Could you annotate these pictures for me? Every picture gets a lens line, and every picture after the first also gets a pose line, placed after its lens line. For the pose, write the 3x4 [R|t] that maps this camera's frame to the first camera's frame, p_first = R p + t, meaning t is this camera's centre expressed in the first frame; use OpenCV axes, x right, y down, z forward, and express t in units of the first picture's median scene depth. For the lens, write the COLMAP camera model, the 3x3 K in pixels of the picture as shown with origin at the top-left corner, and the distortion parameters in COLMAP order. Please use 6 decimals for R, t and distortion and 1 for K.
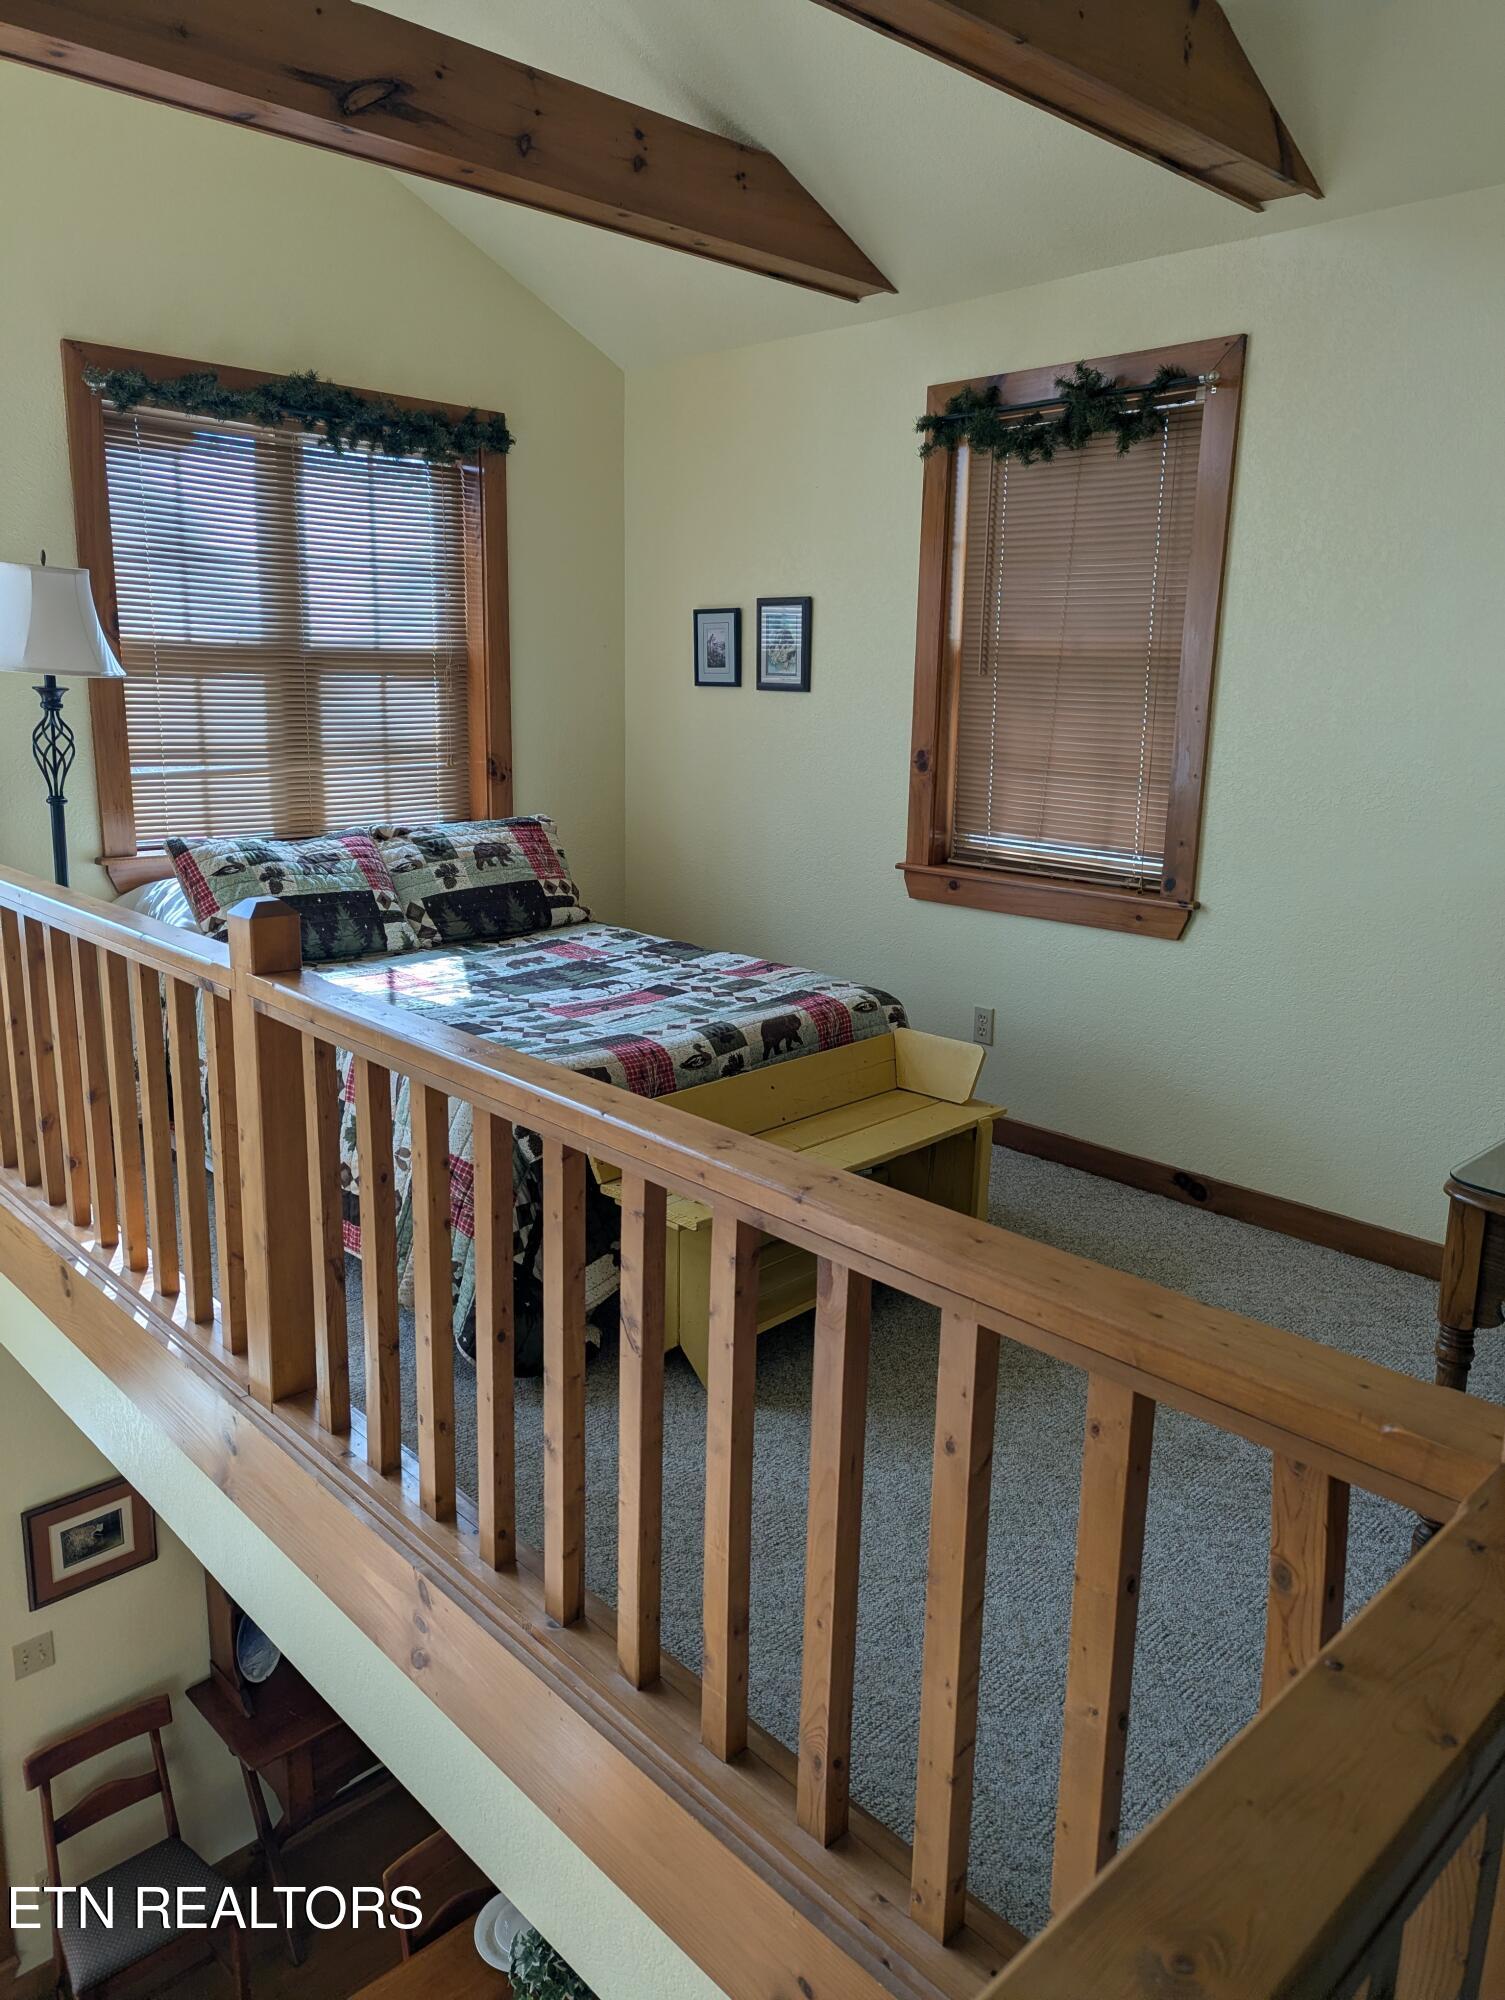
lens RADIAL K [[1415.0, 0, 737.0], [0, 1415.0, 983.9], [0, 0, 1]] dist [0.042781, -0.032820]
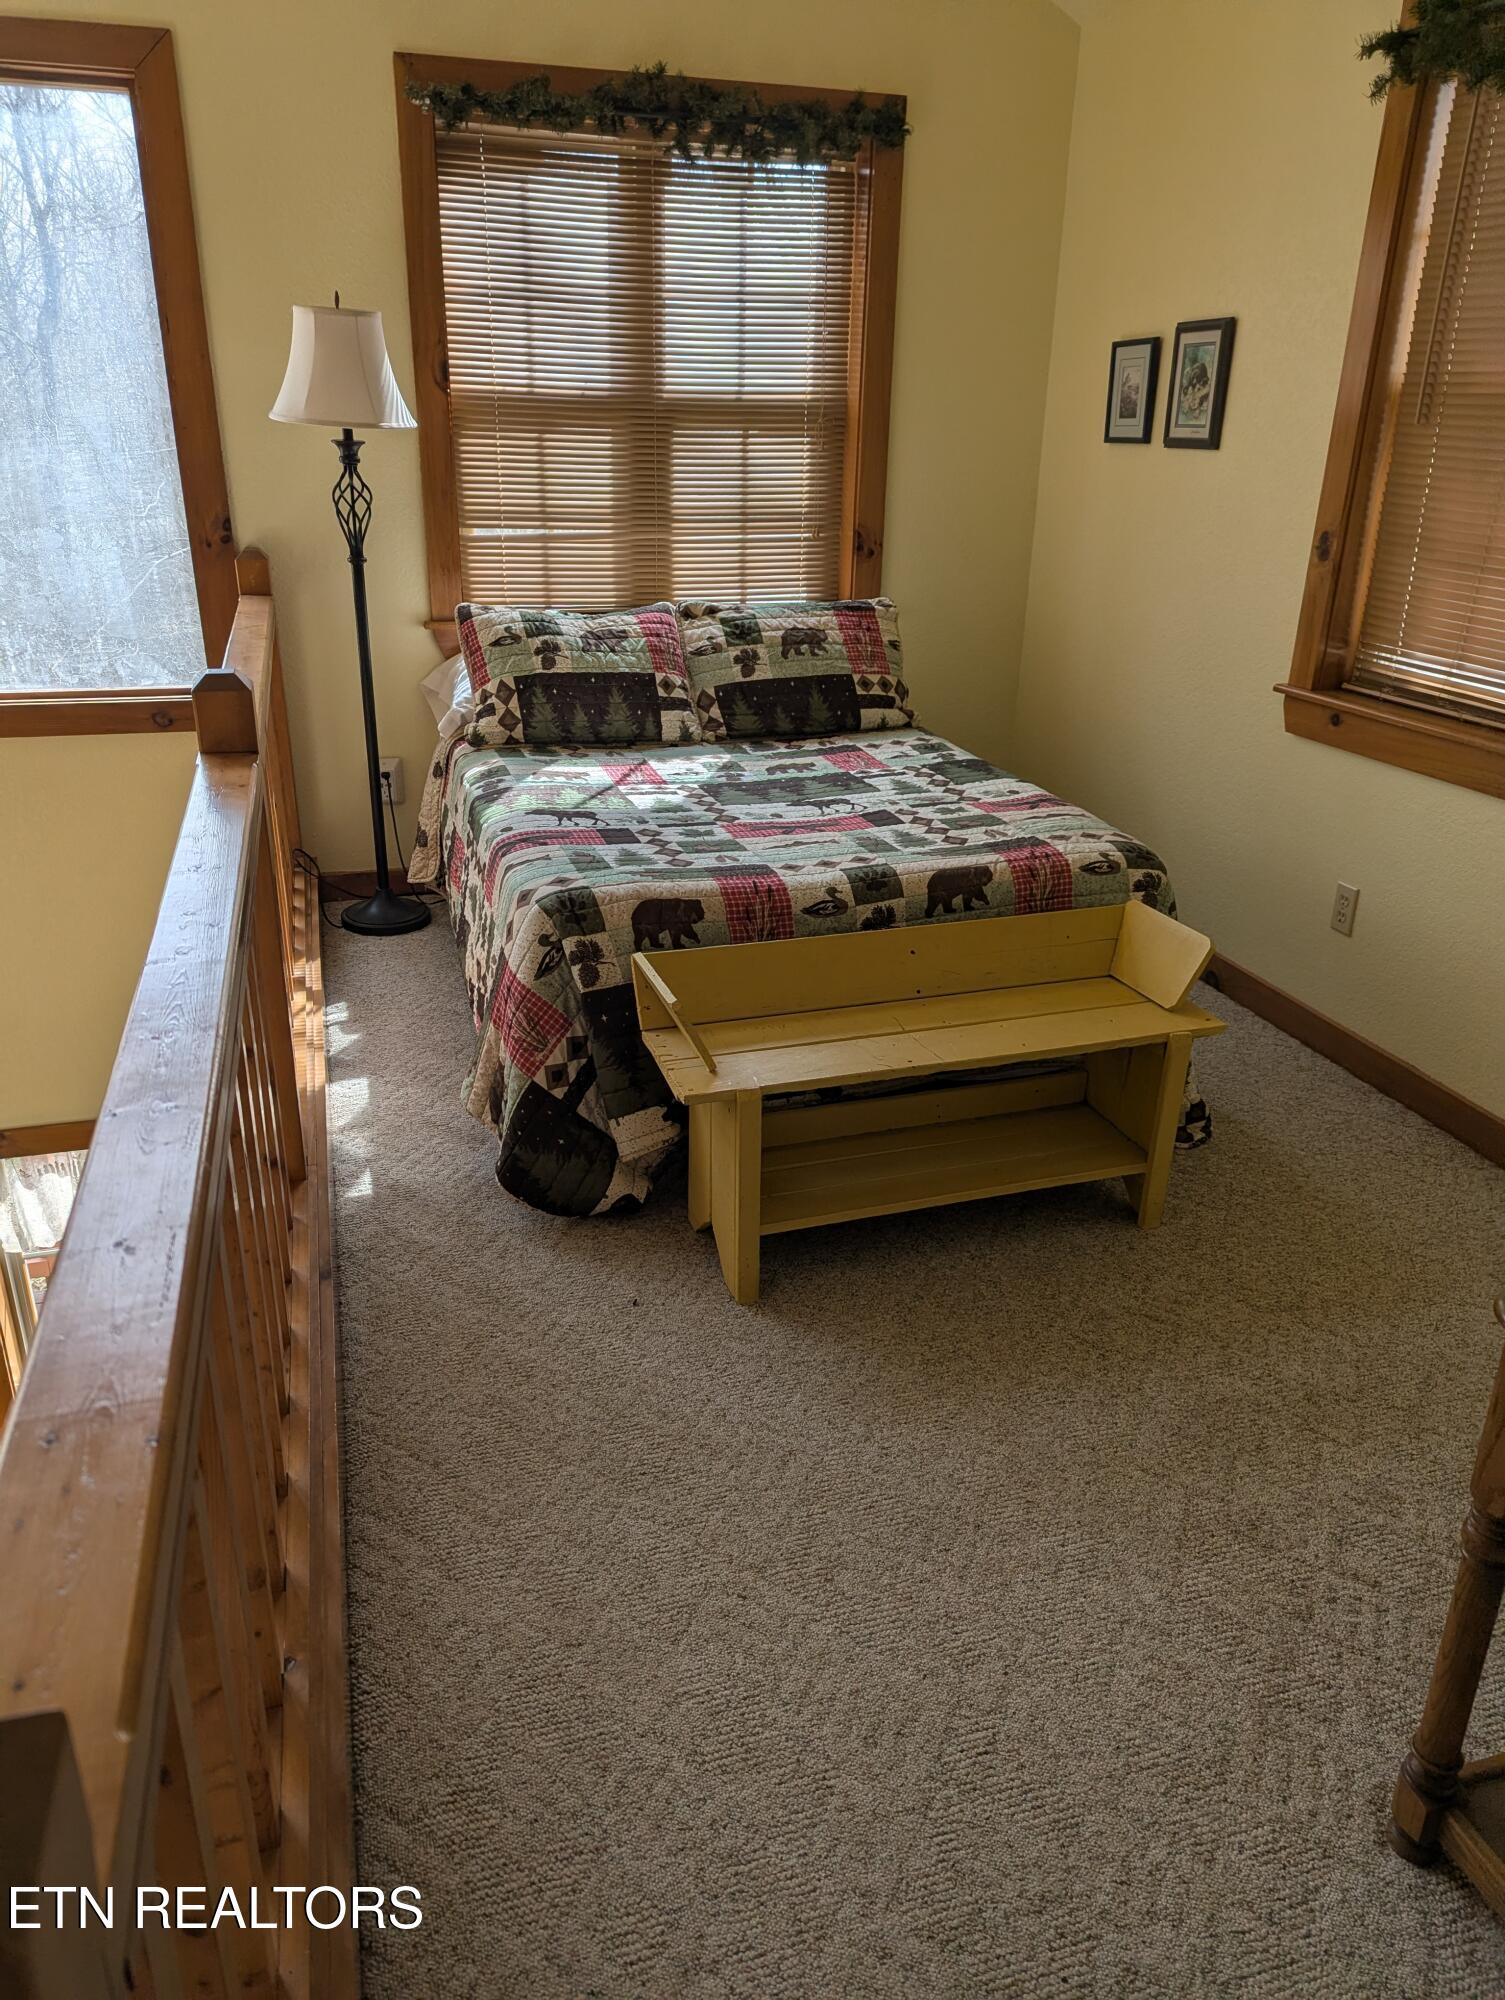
lens RADIAL K [[1415.0, 0, 762.5], [0, 1415.0, 1016.8], [0, 0, 1]] dist [0.042781, -0.032820]
pose [[0.887544, 0.175152, -0.426130, 0.233786], [-0.099937, 0.976086, 0.193052, -0.031200], [0.449753, -0.128756, 0.883824, 0.169299]]
